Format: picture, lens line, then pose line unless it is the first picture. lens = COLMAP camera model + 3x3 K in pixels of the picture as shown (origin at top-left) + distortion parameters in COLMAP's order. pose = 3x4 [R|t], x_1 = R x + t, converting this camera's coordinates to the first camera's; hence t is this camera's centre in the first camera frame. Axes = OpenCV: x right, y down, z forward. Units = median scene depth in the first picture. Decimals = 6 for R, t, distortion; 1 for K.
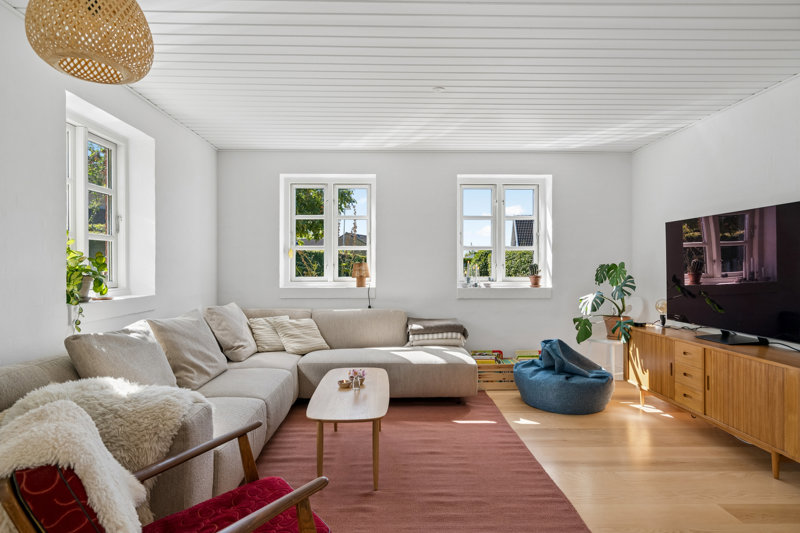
lens RADIAL K [[468.8, 0, 397.0], [0, 468.8, 266.4], [0, 0, 1]] dist [0.026454, 0.001565]
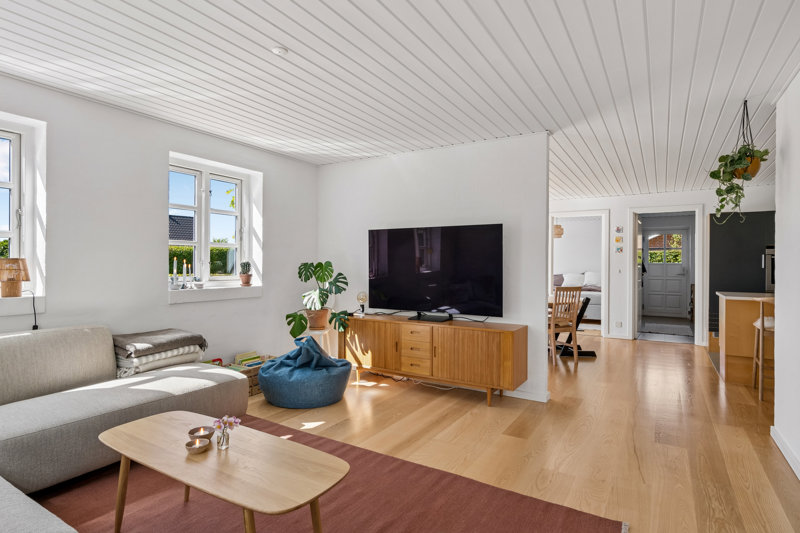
lens RADIAL K [[425.5, 0, 399.0], [0, 425.5, 263.6], [0, 0, 1]] dist [0.018243, 0.000628]
pose [[0.567357, 0.005947, 0.823450, -0.301993], [-0.004602, 0.999981, -0.004052, 0.000087], [-0.823459, -0.001490, 0.567374, 0.299587]]
